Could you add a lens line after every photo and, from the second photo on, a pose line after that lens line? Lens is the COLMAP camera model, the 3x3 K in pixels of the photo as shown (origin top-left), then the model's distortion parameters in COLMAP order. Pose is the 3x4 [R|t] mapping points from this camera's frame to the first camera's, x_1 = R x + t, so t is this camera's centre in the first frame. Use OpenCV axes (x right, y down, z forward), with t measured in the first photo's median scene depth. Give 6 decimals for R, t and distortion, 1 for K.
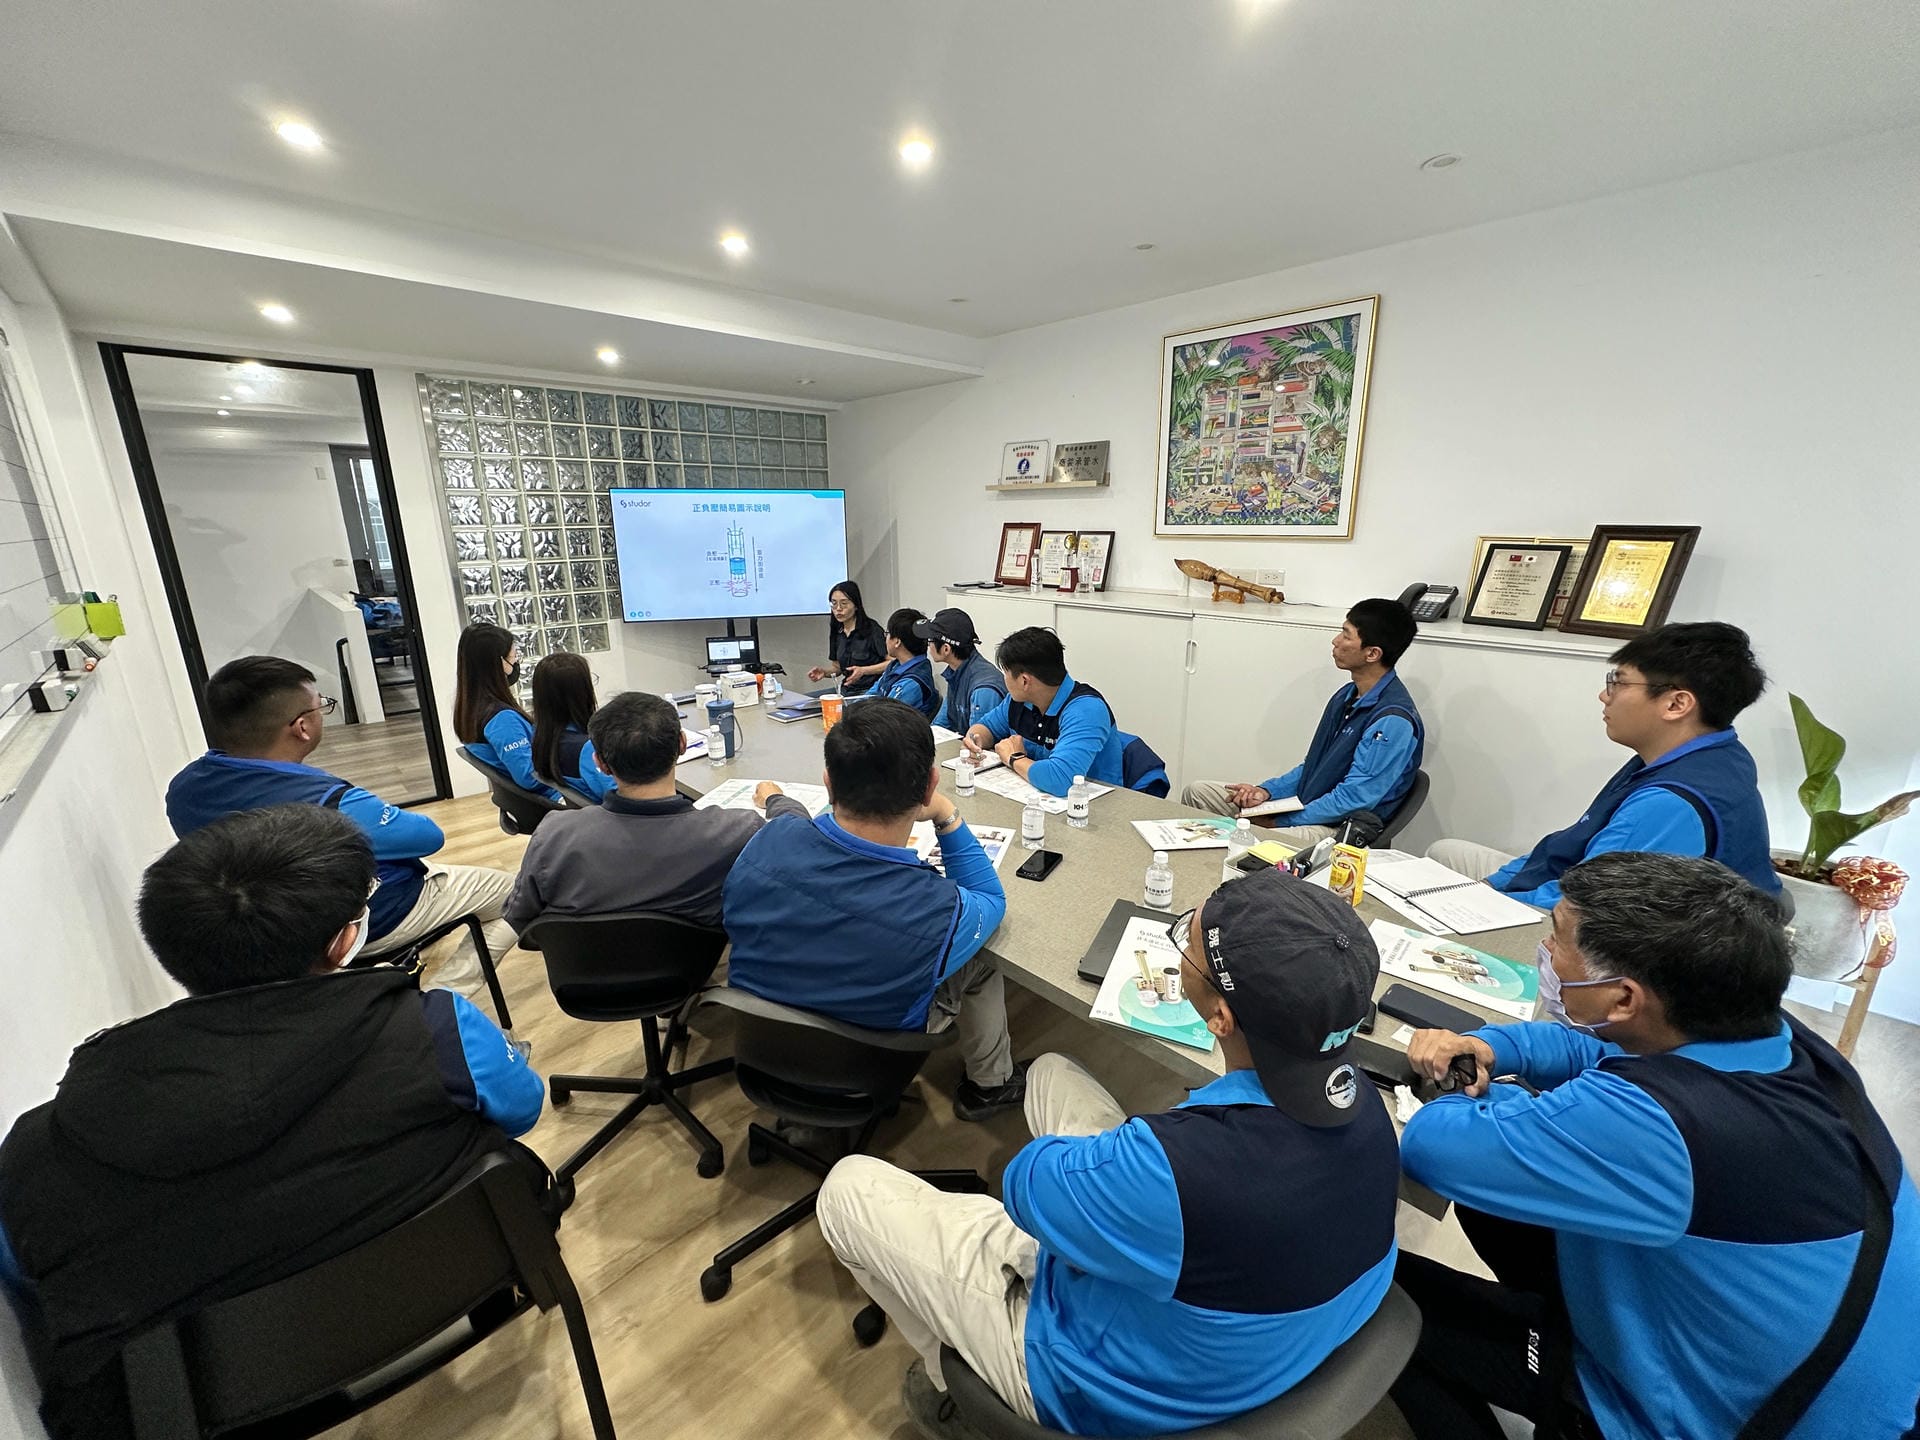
lens RADIAL K [[764.9, 0, 960.0], [0, 764.9, 720.0], [0, 0, 1]] dist [-0.002483, 0.000150]
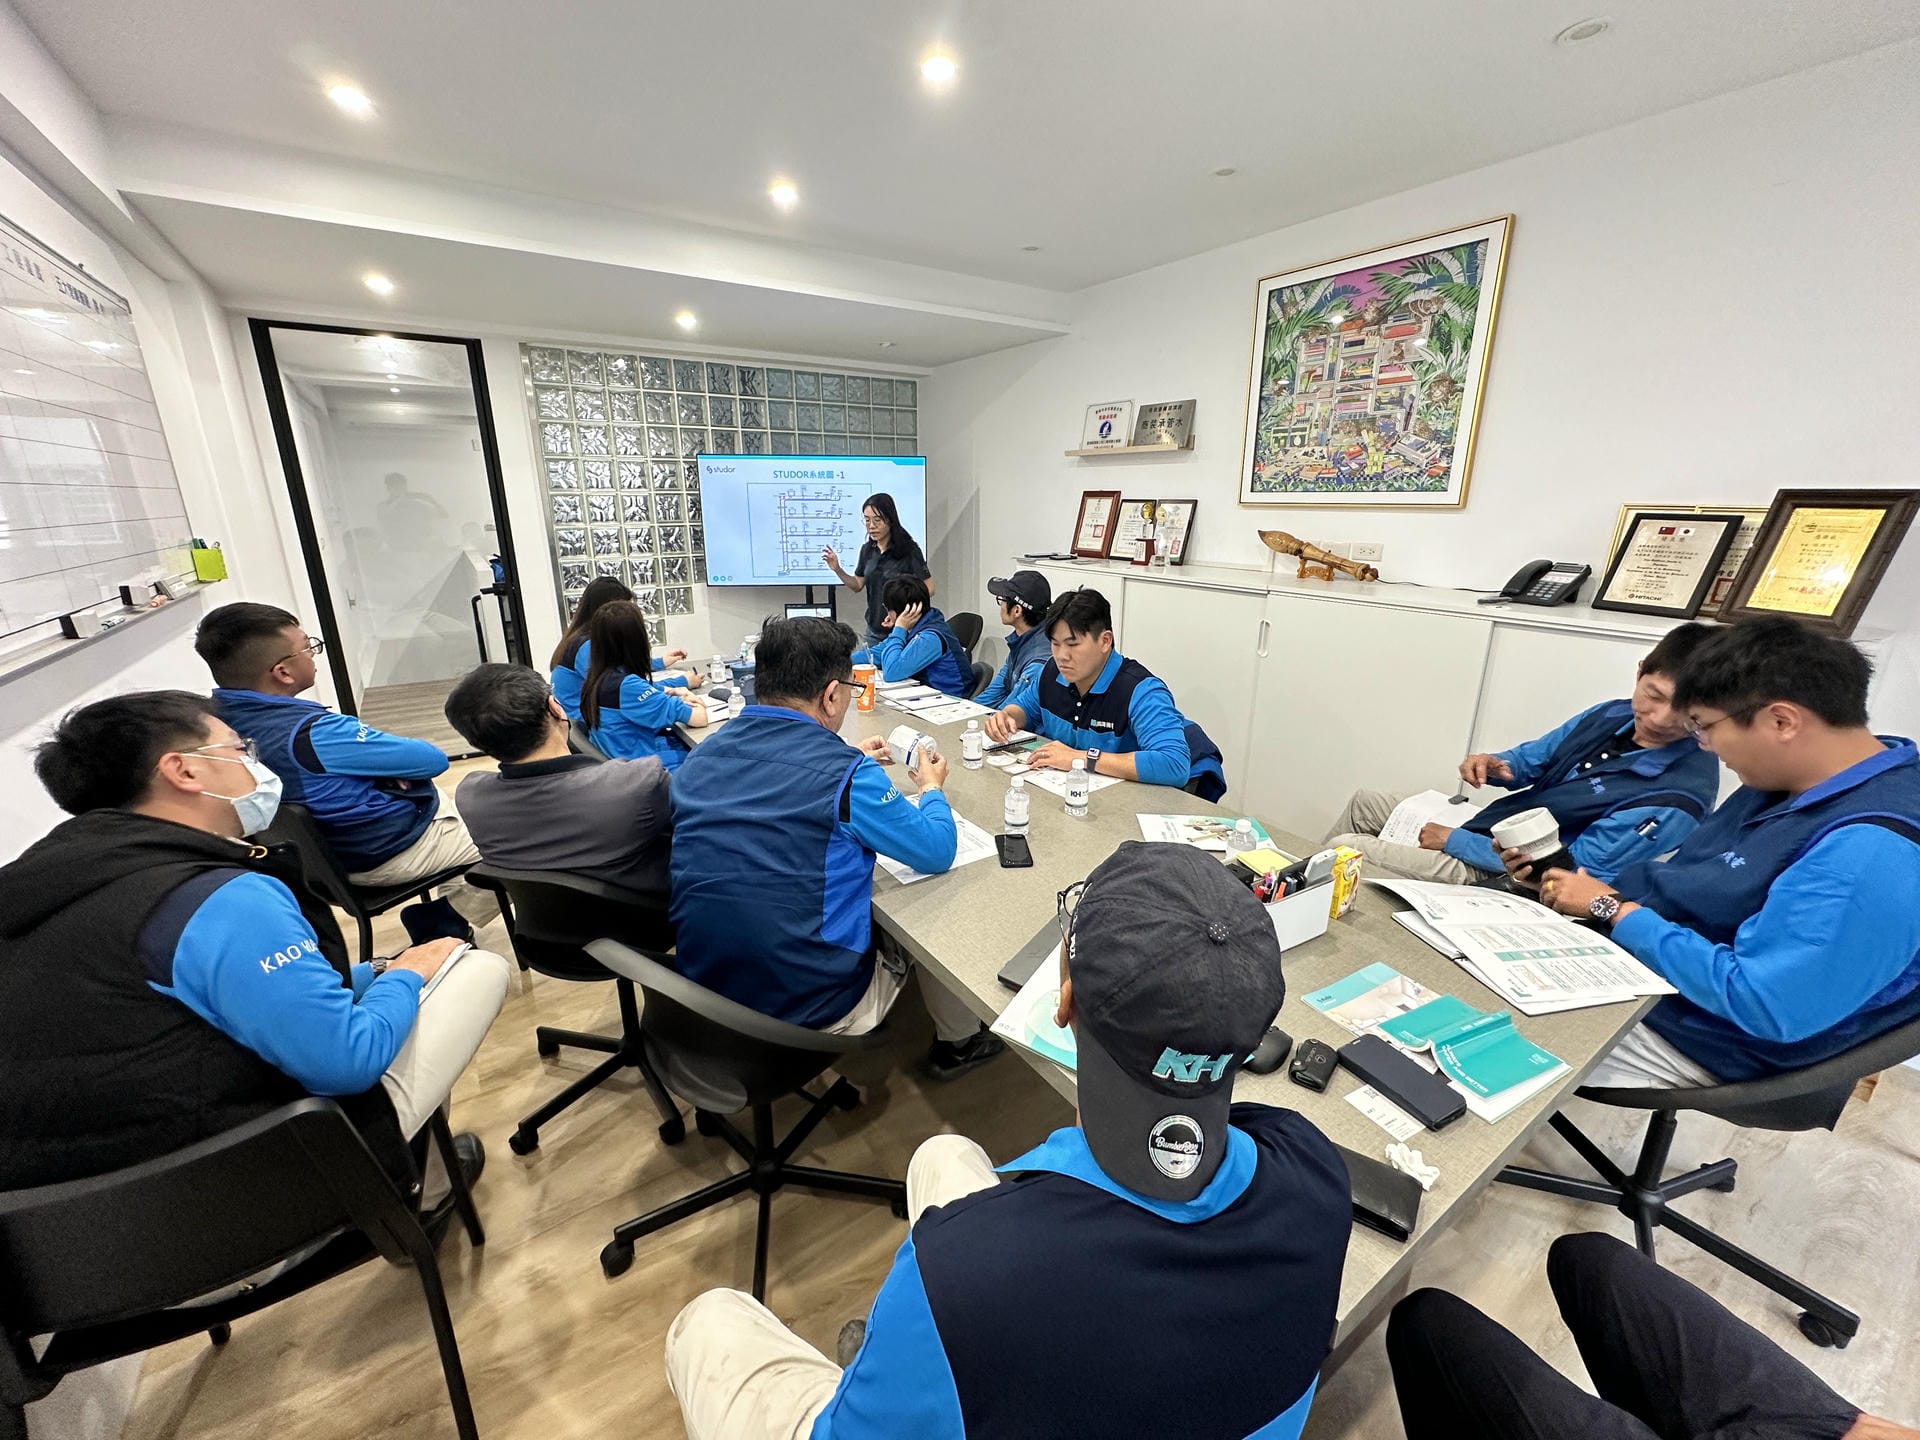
lens RADIAL K [[764.9, 0, 960.0], [0, 764.9, 720.0], [0, 0, 1]] dist [-0.002483, 0.000150]
pose [[0.985580, 0.054887, -0.160059, 0.101349], [-0.050550, 0.998239, 0.031049, 0.003195], [0.161481, -0.022510, 0.986619, 0.053983]]
